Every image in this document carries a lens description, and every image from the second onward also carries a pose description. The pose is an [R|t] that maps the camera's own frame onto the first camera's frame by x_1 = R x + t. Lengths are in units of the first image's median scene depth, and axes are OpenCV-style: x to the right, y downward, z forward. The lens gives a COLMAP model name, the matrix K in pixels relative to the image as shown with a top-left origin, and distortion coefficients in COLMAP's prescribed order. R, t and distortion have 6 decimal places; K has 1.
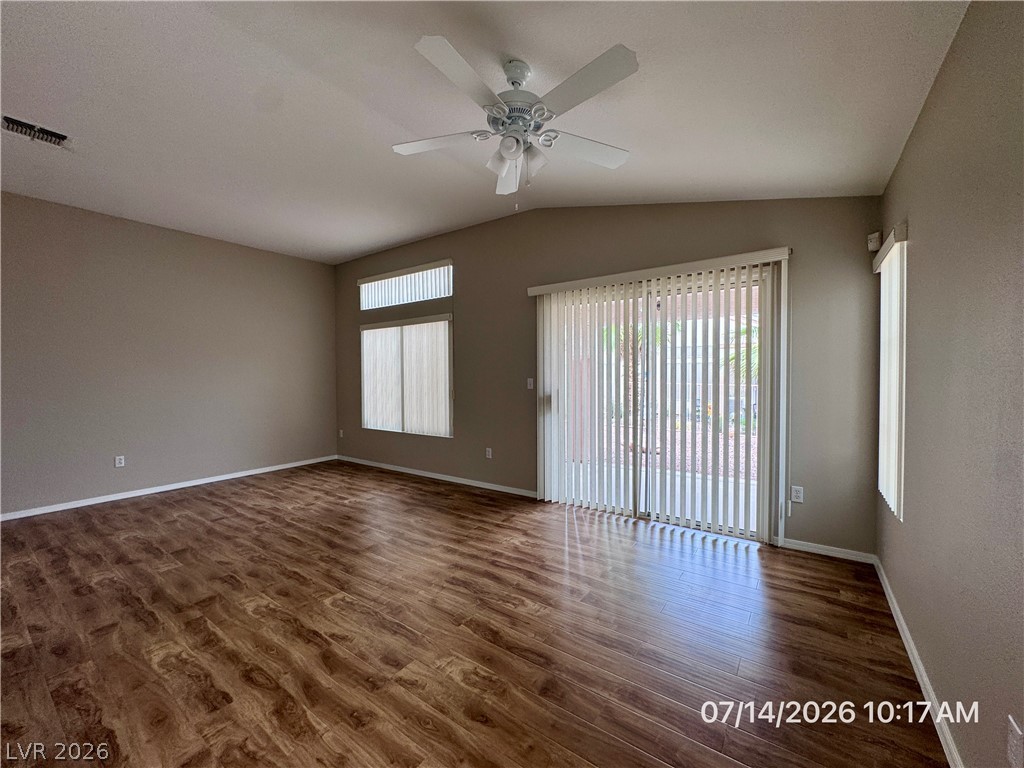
lens RADIAL K [[410.9, 0, 512.0], [0, 410.9, 384.0], [0, 0, 1]] dist [-0.002875, -0.000543]
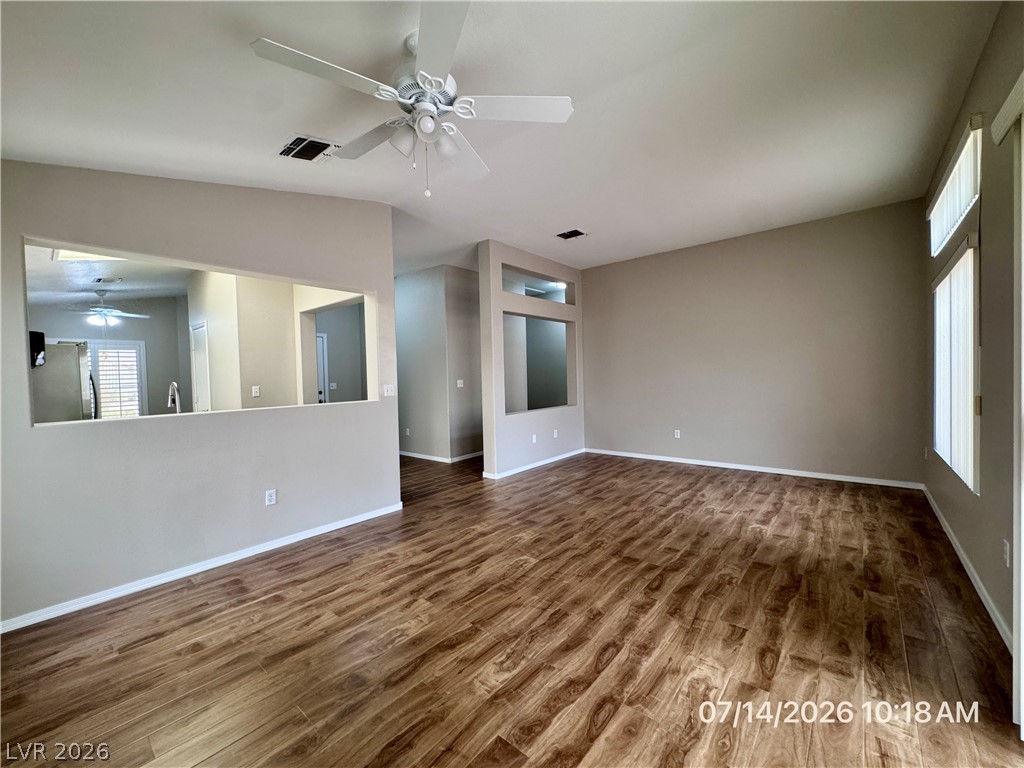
lens RADIAL K [[410.9, 0, 512.0], [0, 410.9, 384.0], [0, 0, 1]] dist [-0.002875, -0.000543]
pose [[-0.086679, 0.030251, -0.995777, 0.553214], [0.004064, 0.999541, 0.030011, -0.022305], [0.996228, -0.001446, -0.086762, 0.766889]]
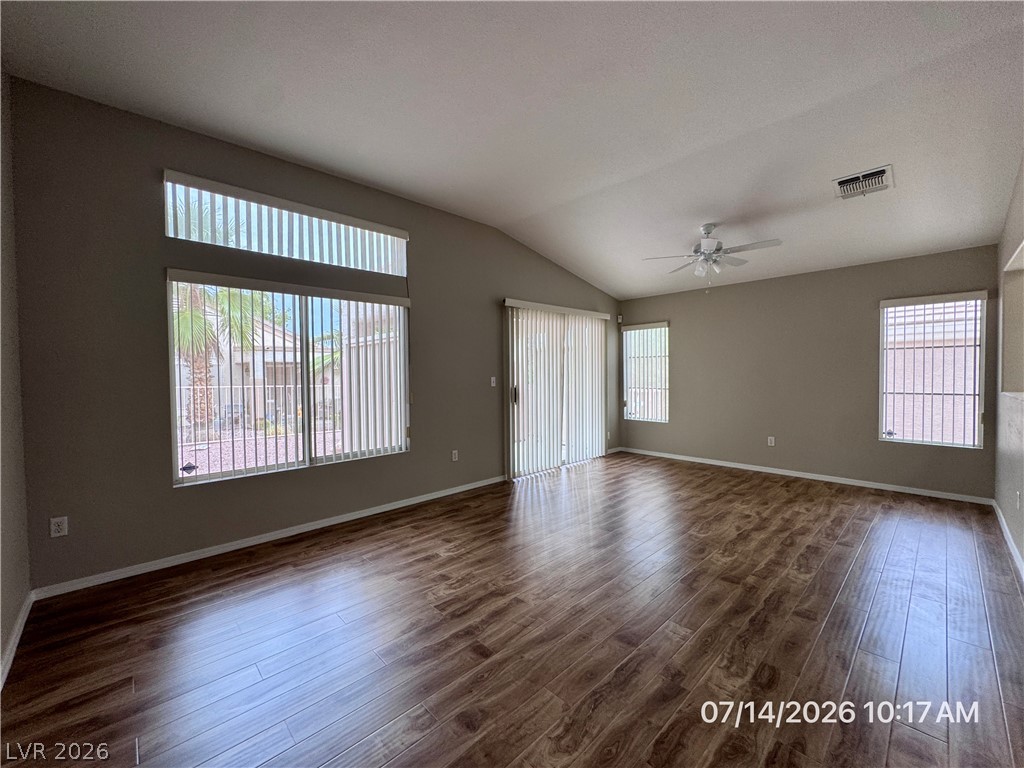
lens RADIAL K [[410.9, 0, 512.0], [0, 410.9, 384.0], [0, 0, 1]] dist [-0.002875, -0.000543]
pose [[0.190786, -0.021913, 0.981387, -1.365654], [0.031487, 0.999373, 0.016193, -0.013267], [-0.981127, 0.027812, 0.191356, 0.966054]]
